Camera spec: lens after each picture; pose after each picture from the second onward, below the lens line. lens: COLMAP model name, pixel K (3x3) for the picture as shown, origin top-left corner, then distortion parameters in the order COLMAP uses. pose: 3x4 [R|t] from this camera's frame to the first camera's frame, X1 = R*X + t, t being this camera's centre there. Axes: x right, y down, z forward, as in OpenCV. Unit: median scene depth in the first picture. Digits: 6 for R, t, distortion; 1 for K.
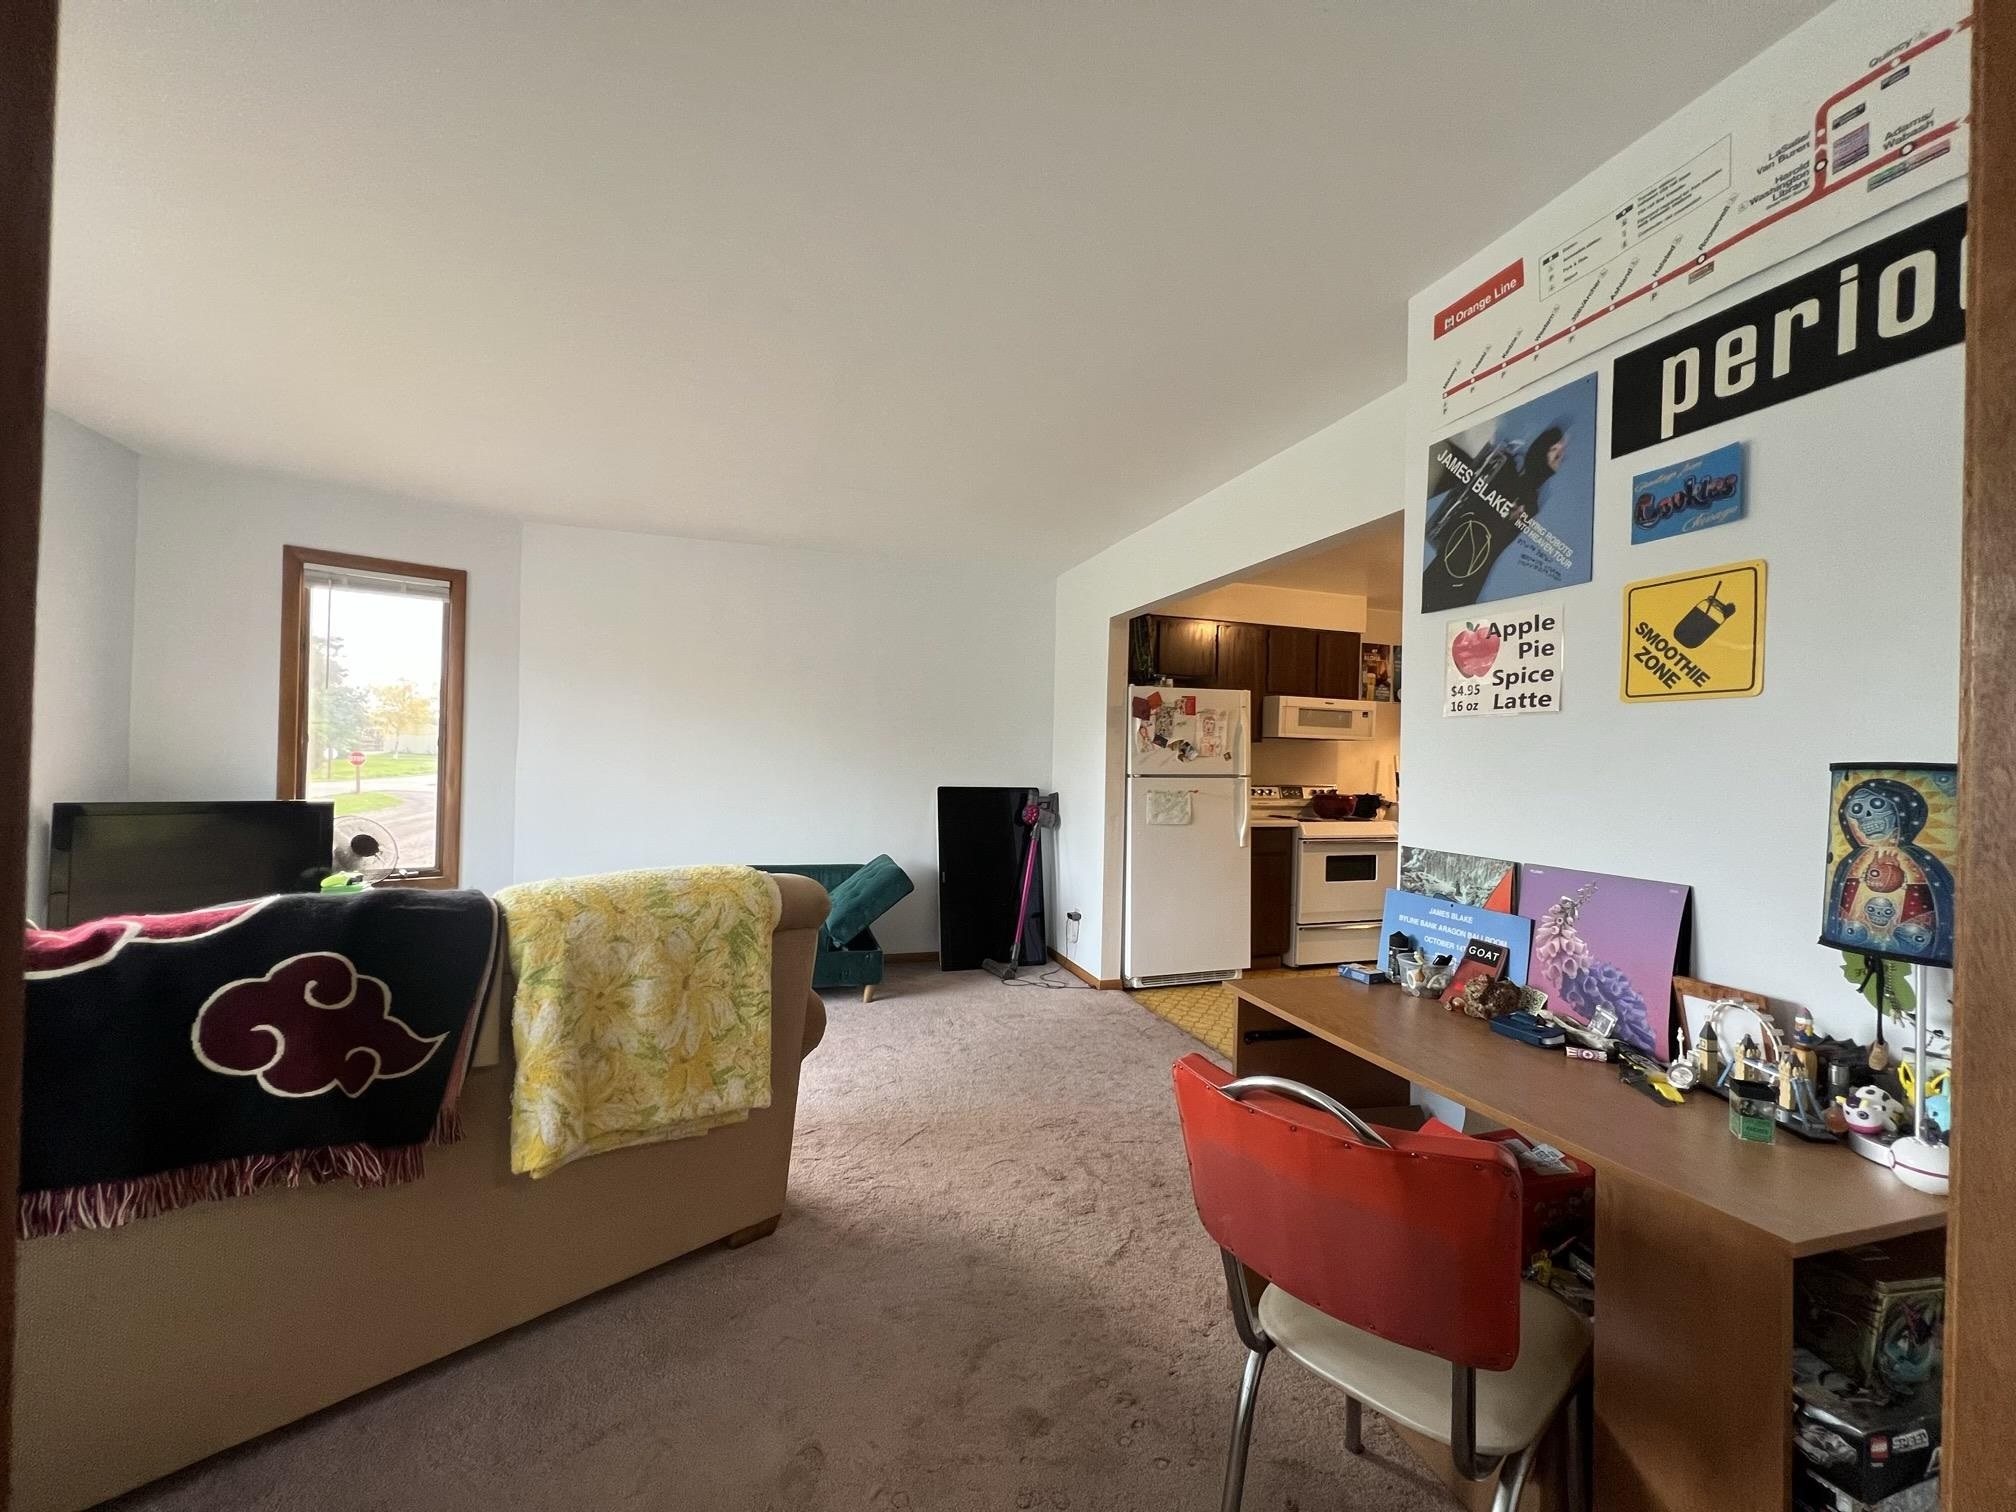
lens RADIAL K [[806.1, 0, 1012.4], [0, 806.1, 756.8], [0, 0, 1]] dist [-0.002508, 0.000647]
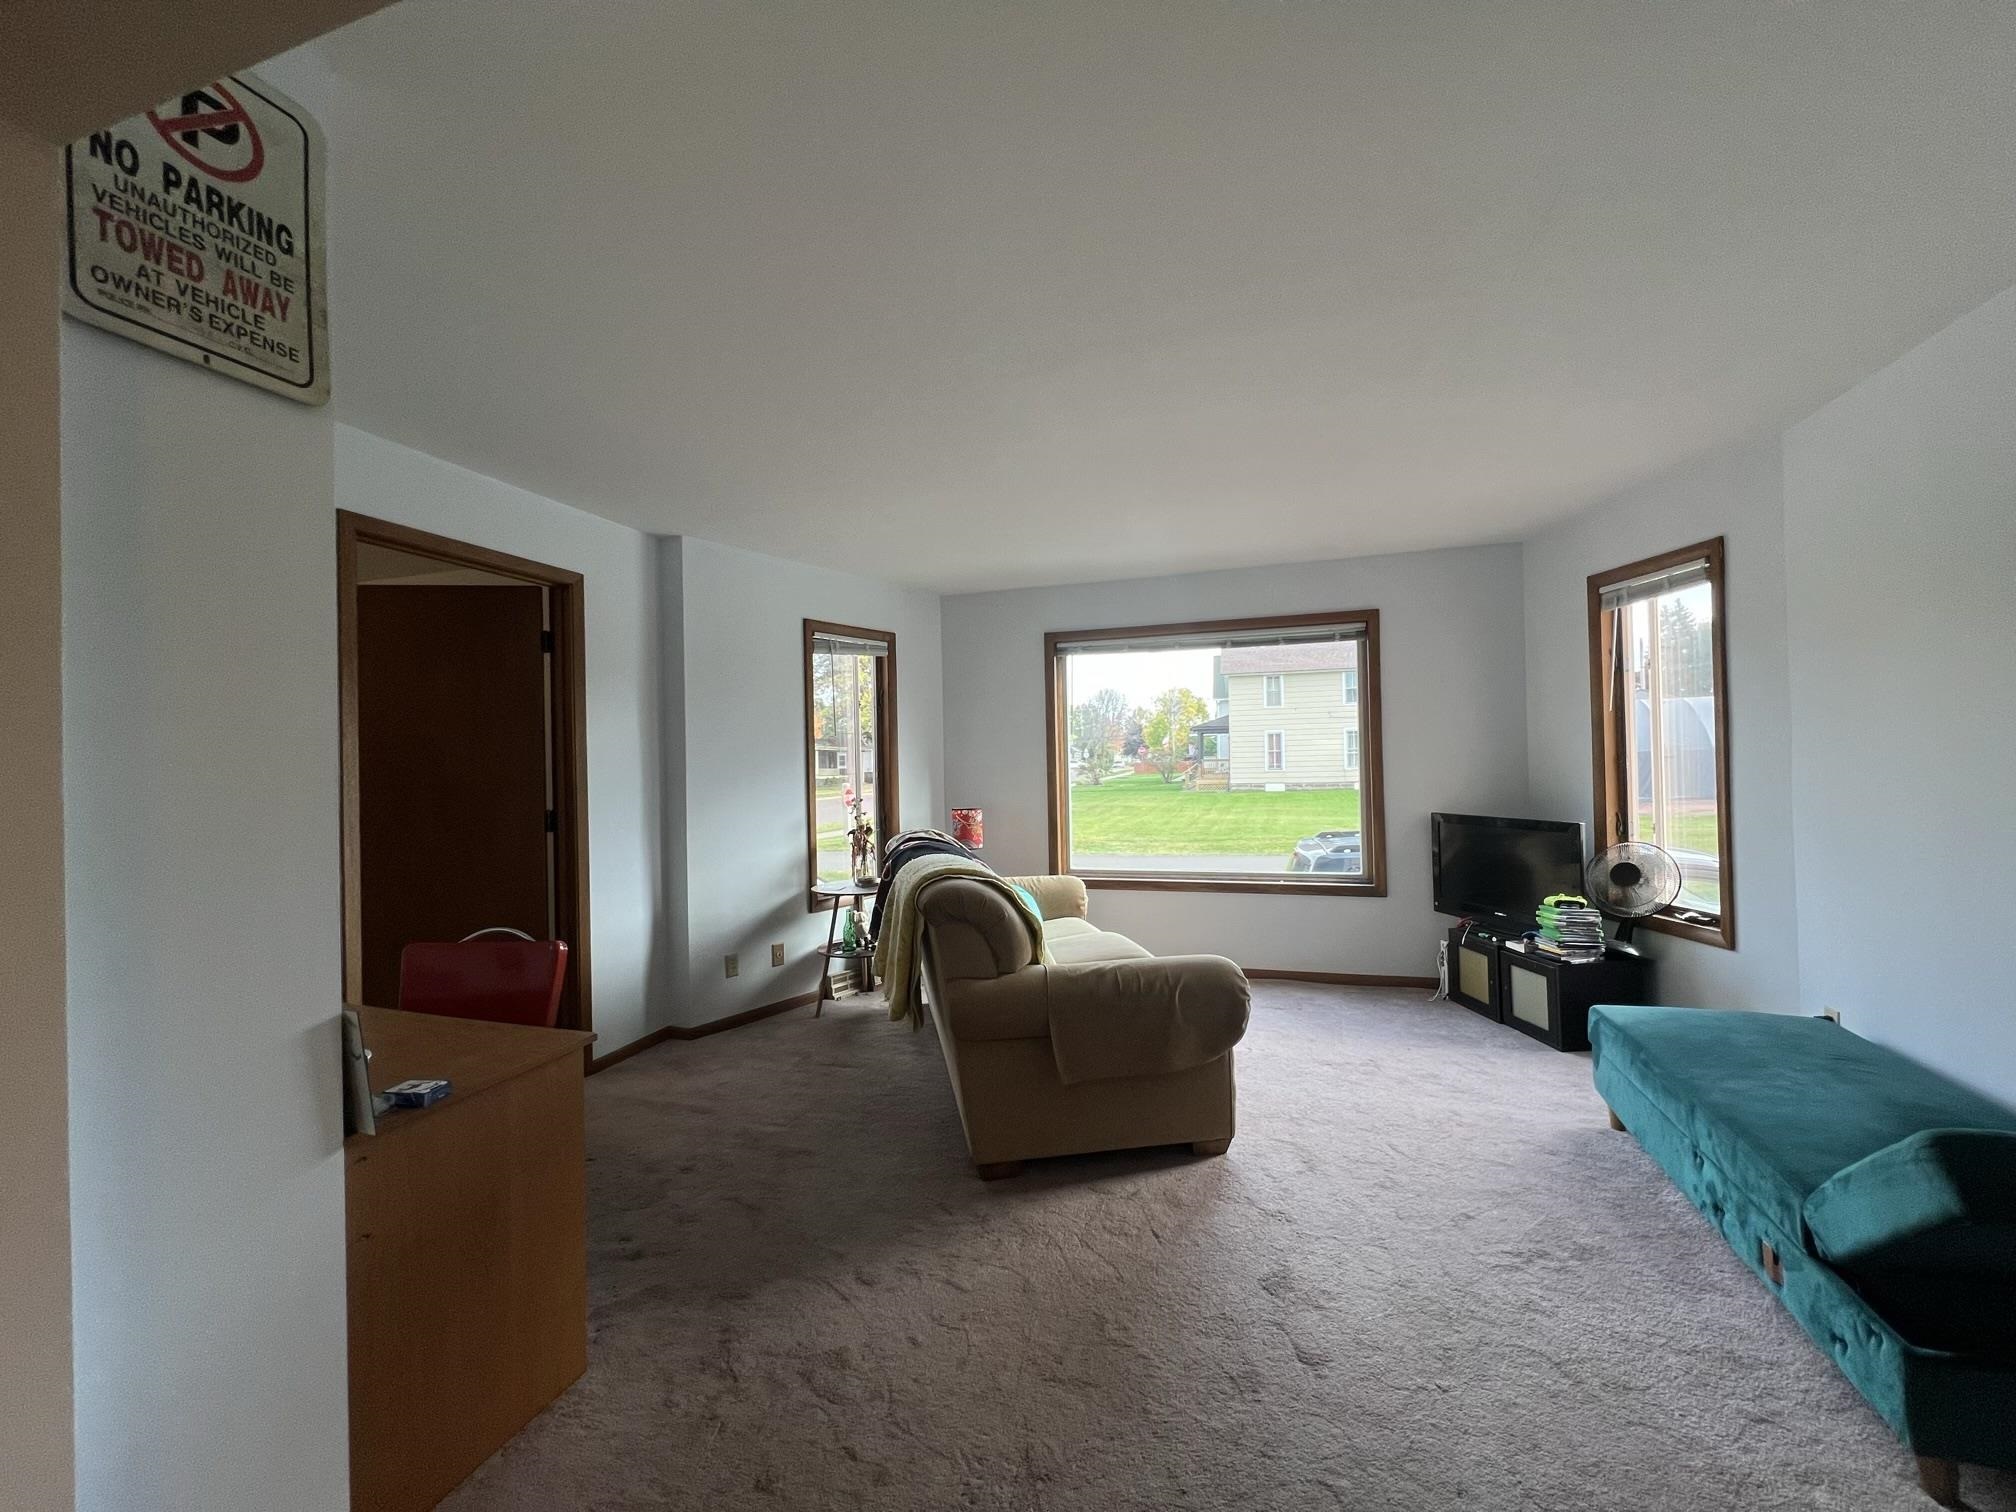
lens RADIAL K [[806.1, 0, 1009.1], [0, 806.1, 758.6], [0, 0, 1]] dist [-0.002508, 0.000647]
pose [[-0.596760, -0.019084, -0.802193, 0.295015], [0.012972, 0.999357, -0.033425, -0.001451], [0.802315, -0.030352, -0.596129, 0.787521]]
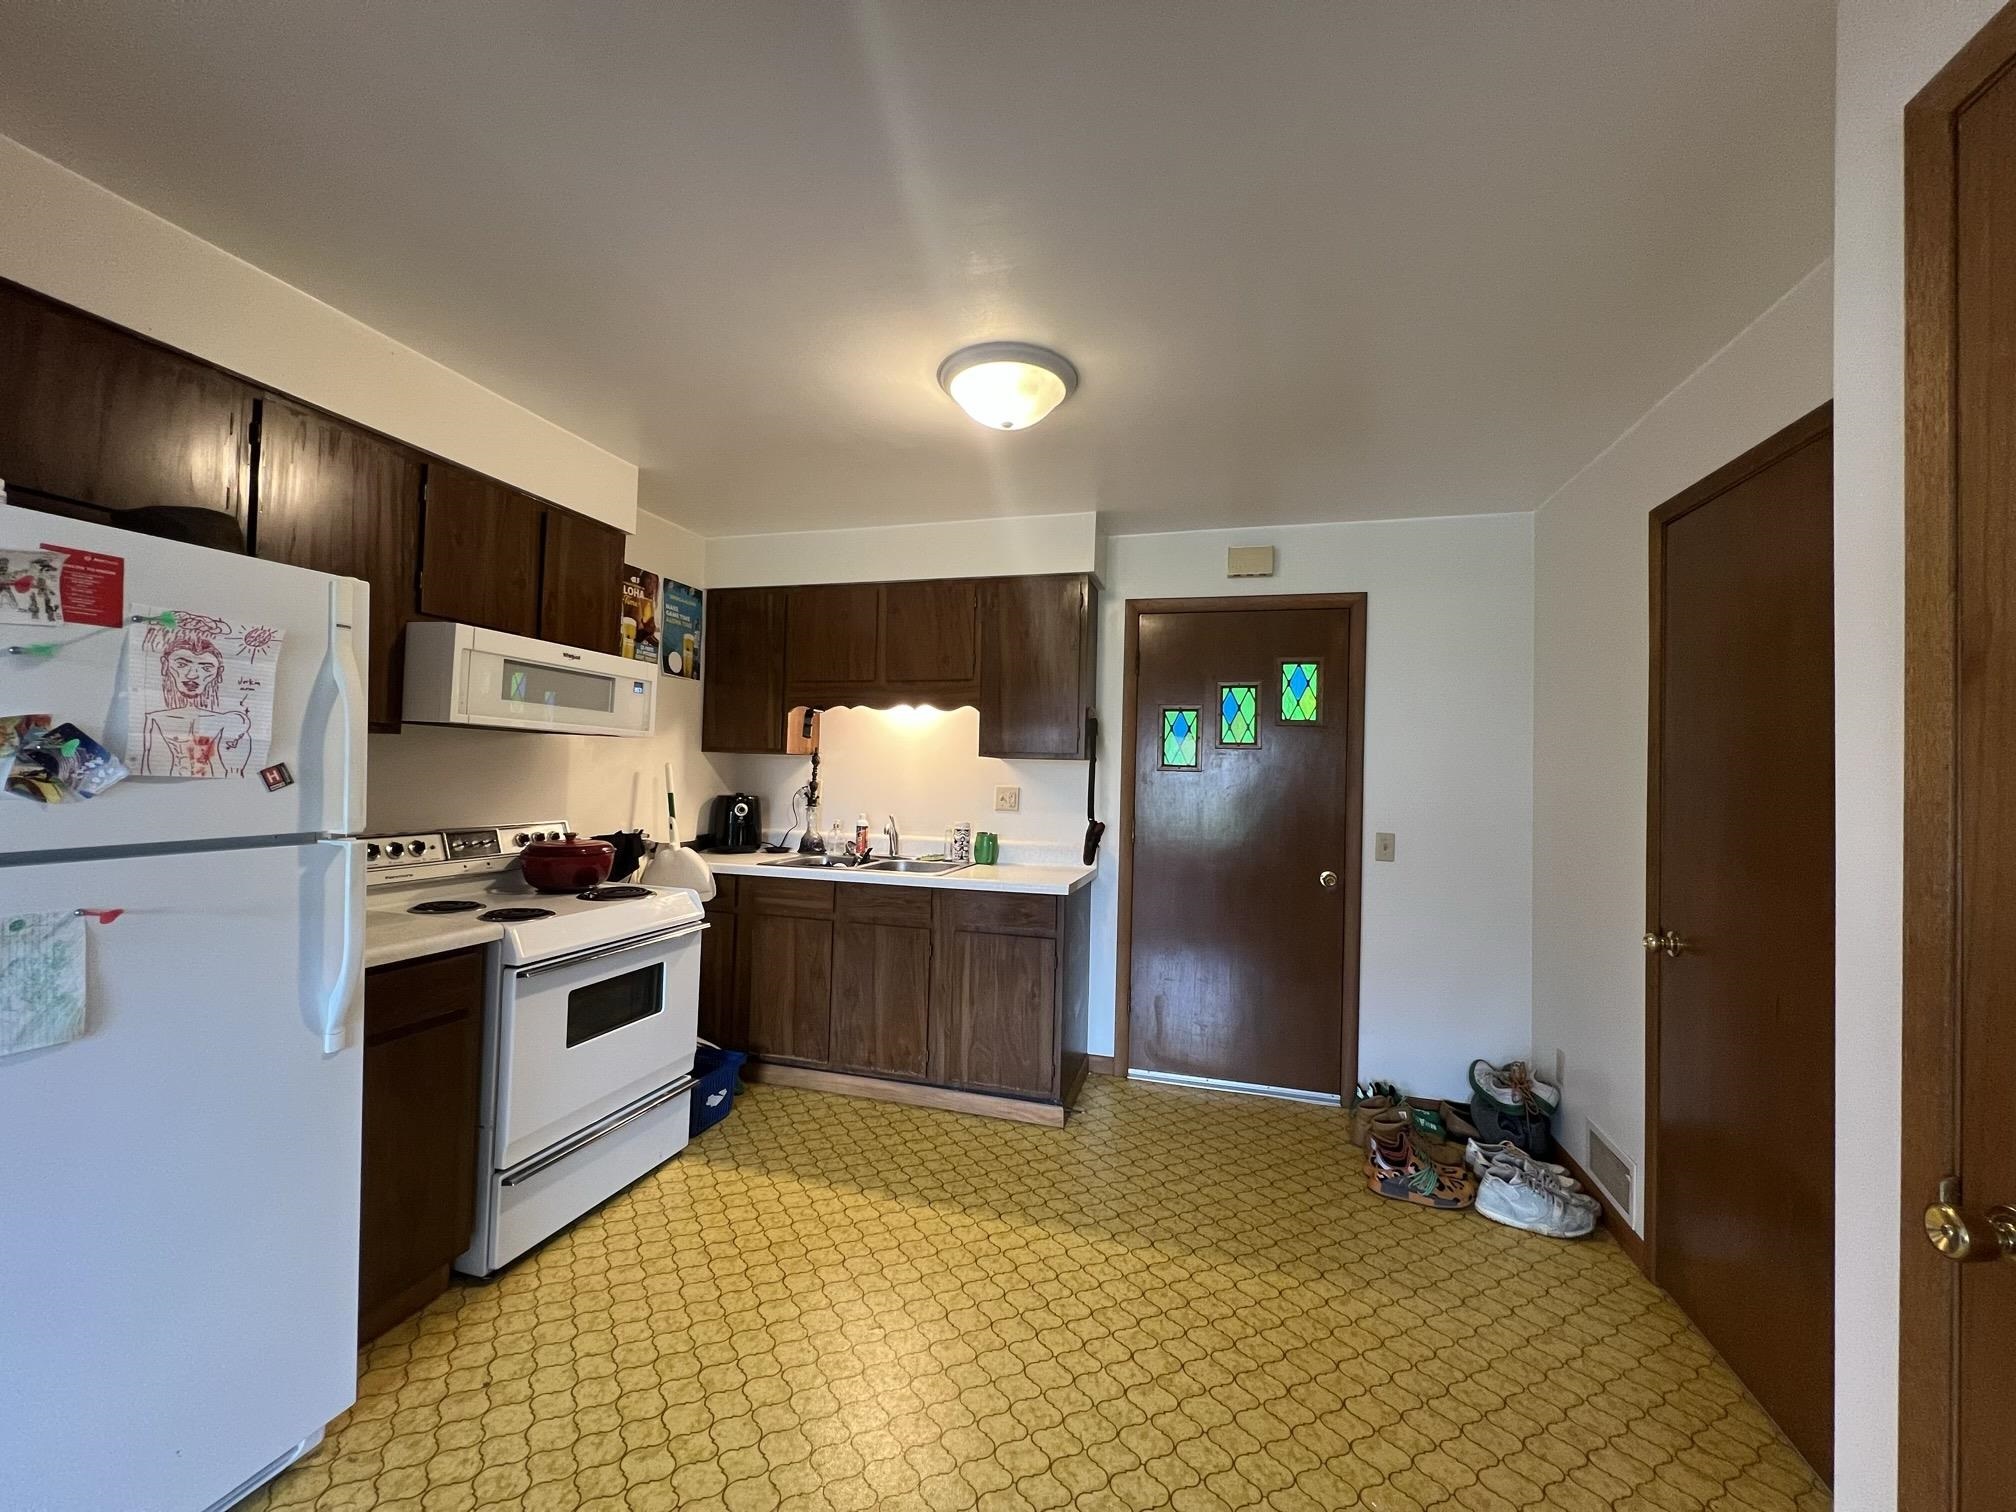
lens RADIAL K [[806.1, 0, 1012.5], [0, 806.1, 761.4], [0, 0, 1]] dist [-0.002508, 0.000647]
pose [[0.567059, 0.006859, 0.823648, 0.172346], [-0.017257, 0.999845, 0.003555, -0.012499], [-0.823496, -0.016230, 0.567090, 0.590826]]
